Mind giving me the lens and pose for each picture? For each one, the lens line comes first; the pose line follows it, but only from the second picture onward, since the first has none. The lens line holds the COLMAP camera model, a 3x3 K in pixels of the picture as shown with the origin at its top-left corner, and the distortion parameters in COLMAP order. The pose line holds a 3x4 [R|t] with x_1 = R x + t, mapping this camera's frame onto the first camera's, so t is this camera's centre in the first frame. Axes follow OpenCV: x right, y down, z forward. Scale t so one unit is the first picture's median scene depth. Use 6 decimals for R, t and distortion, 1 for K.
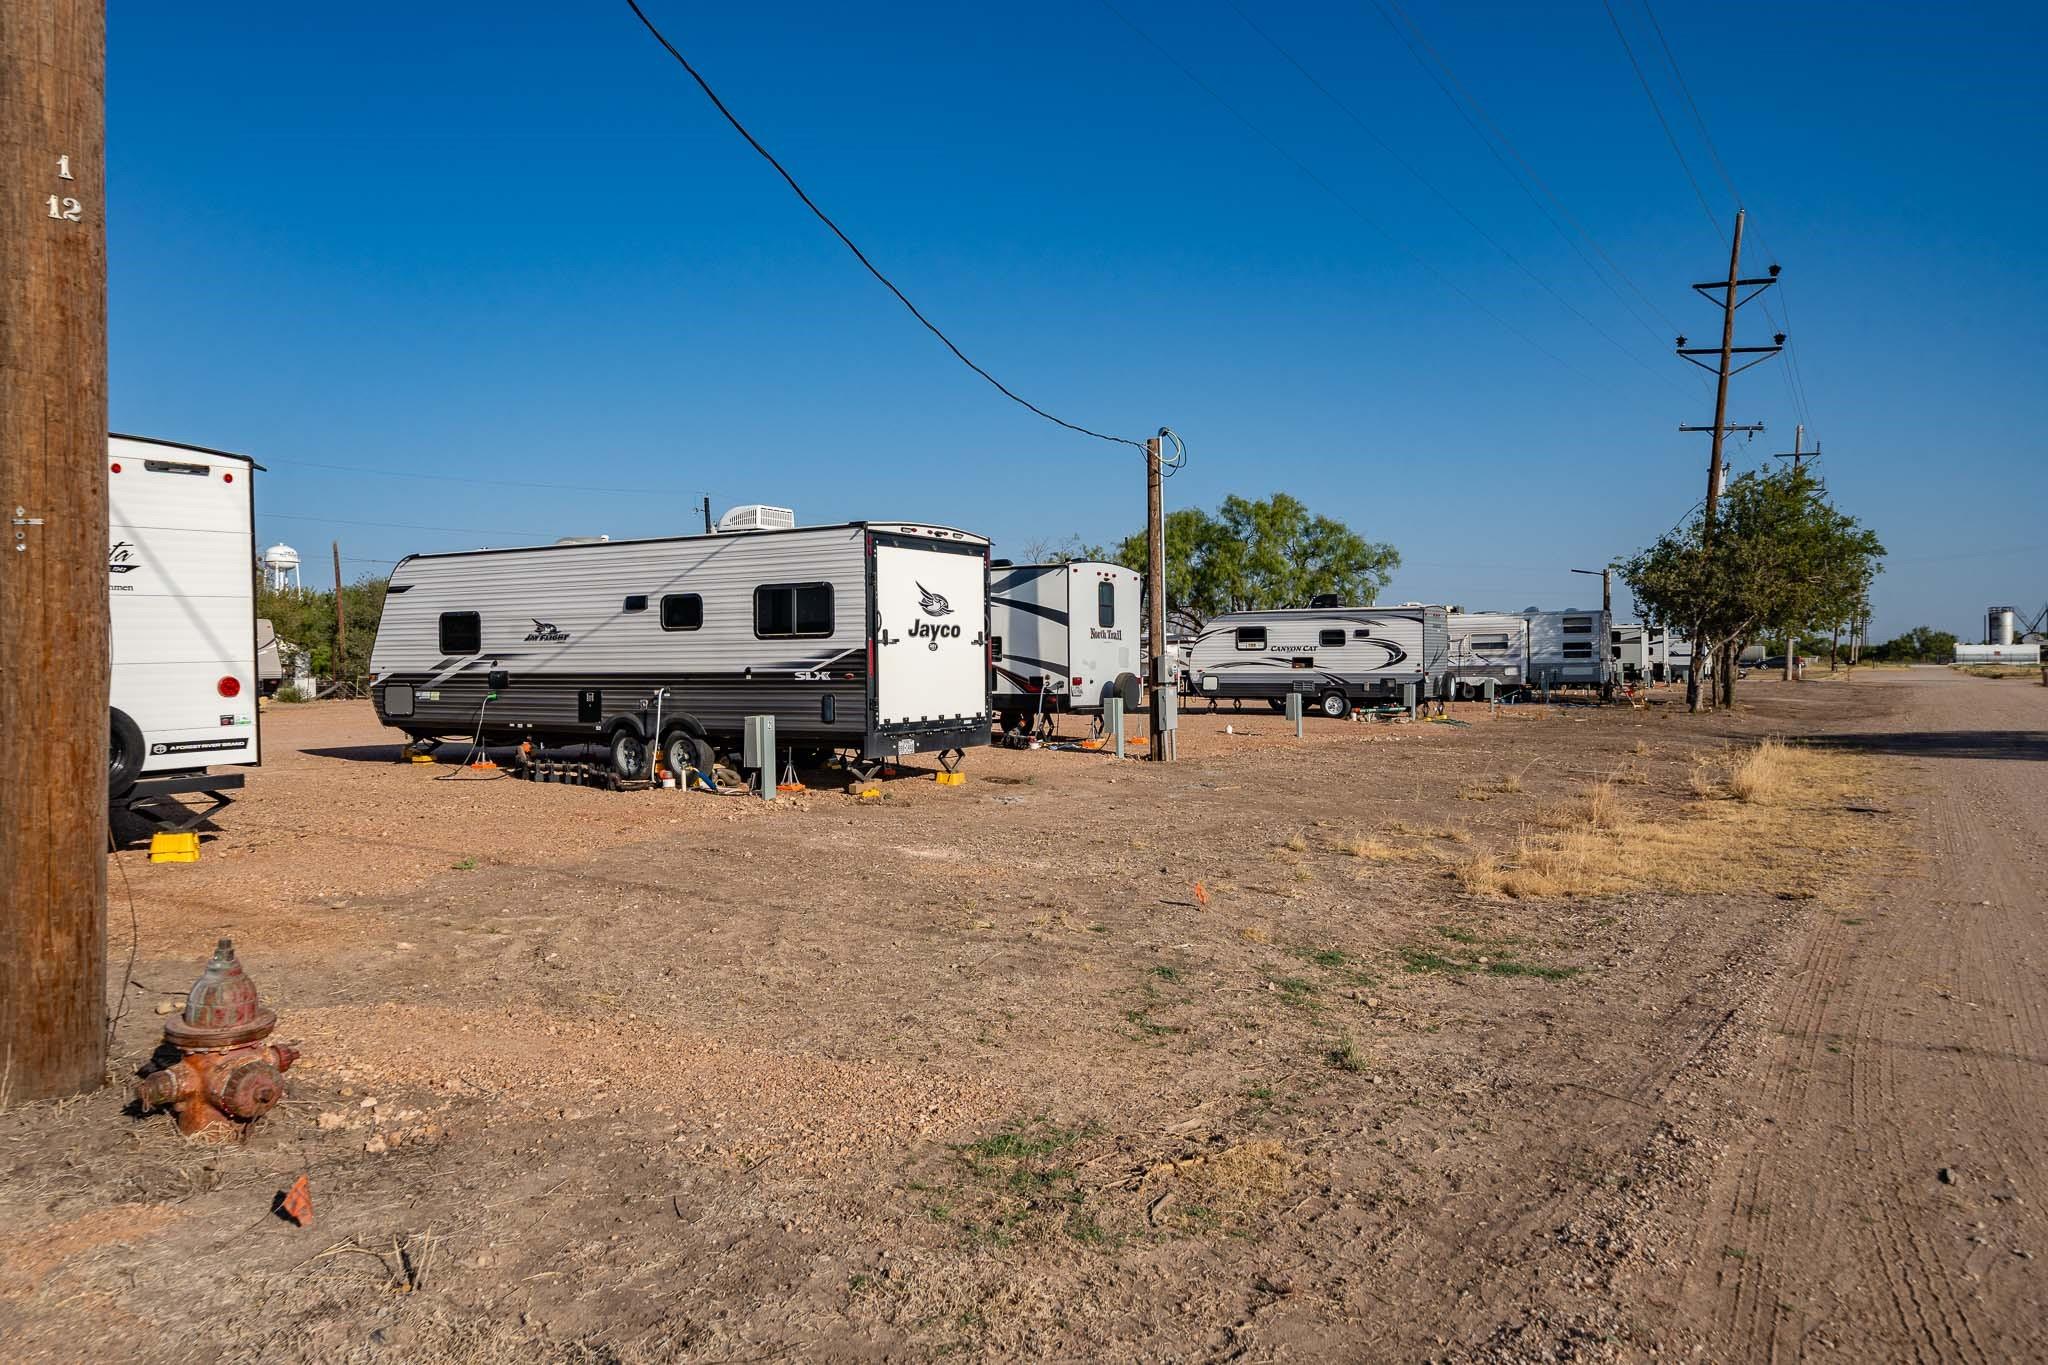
lens RADIAL K [[1351.8, 0, 1021.2], [0, 1351.8, 680.2], [0, 0, 1]] dist [0.007448, 0.002170]
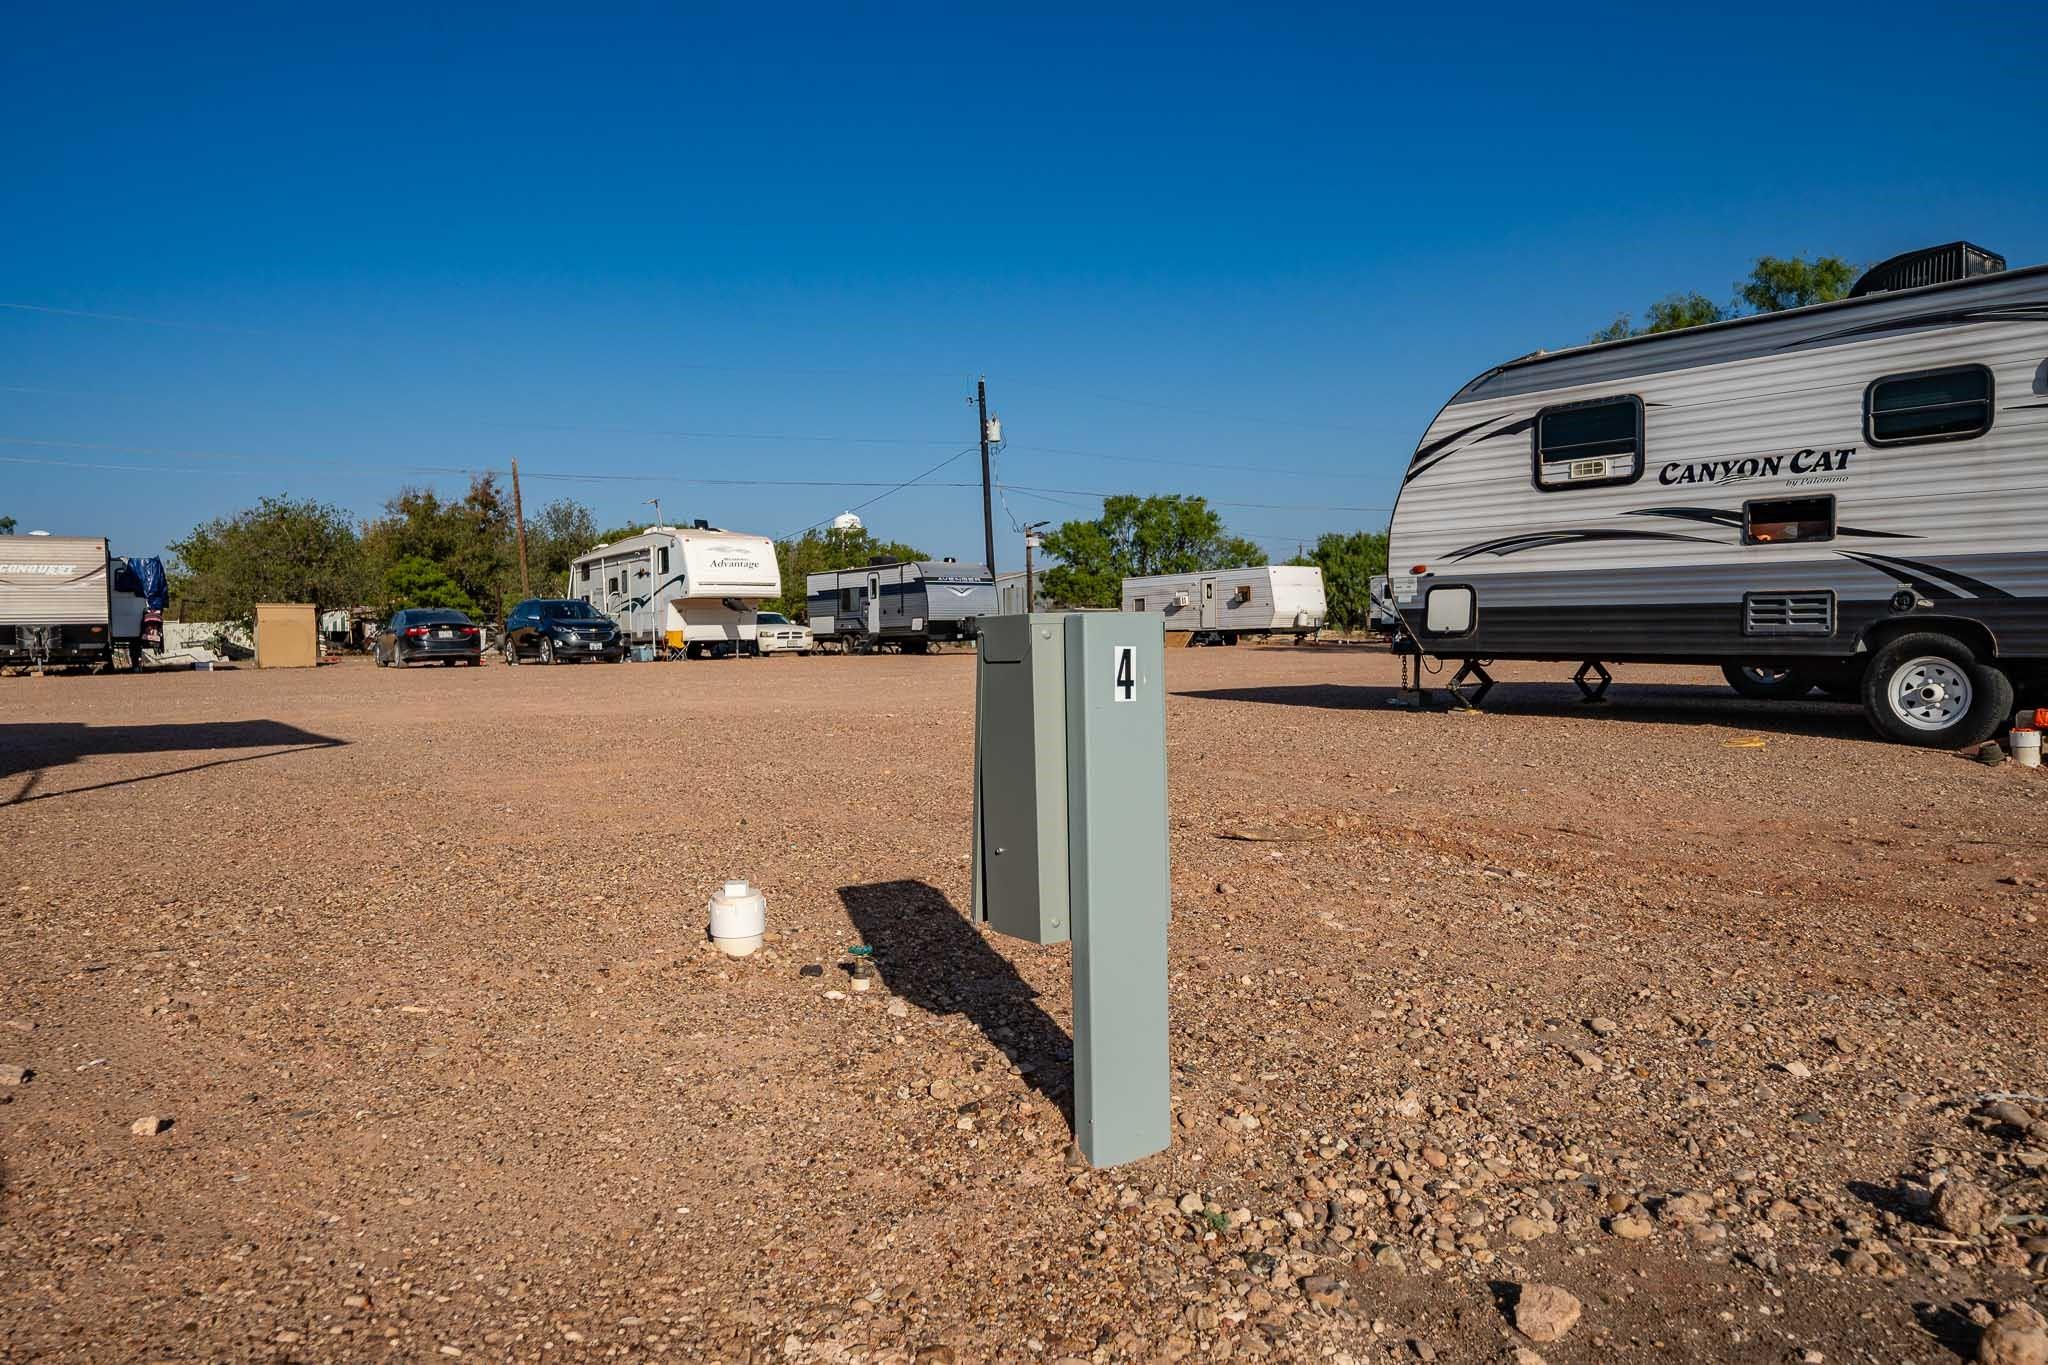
lens RADIAL K [[1351.8, 0, 1008.4], [0, 1351.8, 686.2], [0, 0, 1]] dist [0.007448, 0.002170]
pose [[0.914273, 0.014019, -0.404855, 0.175653], [0.000983, 0.999321, 0.036824, 0.008411], [0.405096, -0.034065, 0.913639, 0.699938]]
